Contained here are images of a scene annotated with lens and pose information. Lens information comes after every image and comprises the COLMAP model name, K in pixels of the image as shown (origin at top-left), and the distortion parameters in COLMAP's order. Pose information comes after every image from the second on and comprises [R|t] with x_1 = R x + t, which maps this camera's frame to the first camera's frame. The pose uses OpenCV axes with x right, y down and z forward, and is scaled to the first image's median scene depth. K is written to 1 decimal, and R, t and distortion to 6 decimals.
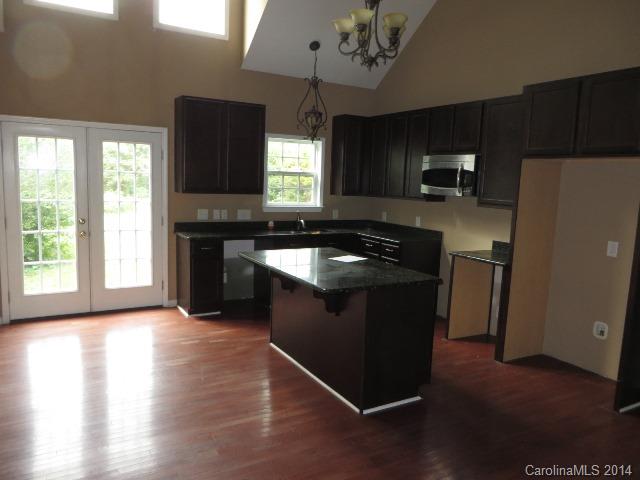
lens RADIAL K [[475.5, 0, 320.0], [0, 475.5, 240.0], [0, 0, 1]] dist [-0.007037, -0.001851]
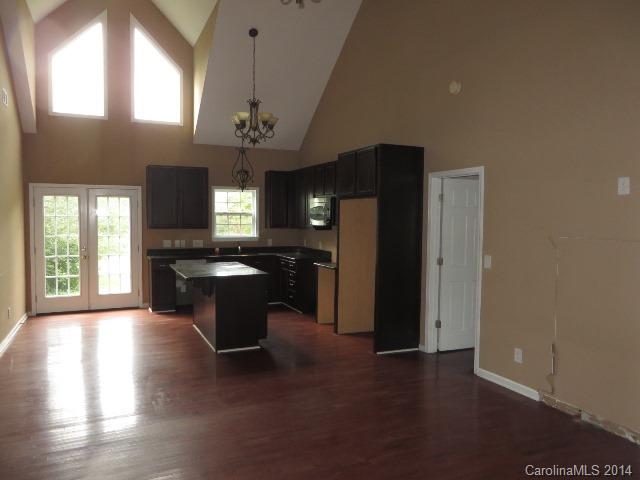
lens RADIAL K [[494.4, 0, 320.0], [0, 494.4, 240.0], [0, 0, 1]] dist [0.004689, 0.002814]
pose [[0.992579, -0.025242, -0.118954, 0.401982], [0.015254, 0.996337, -0.084140, 0.069986], [0.120642, 0.081701, 0.989328, -0.441224]]
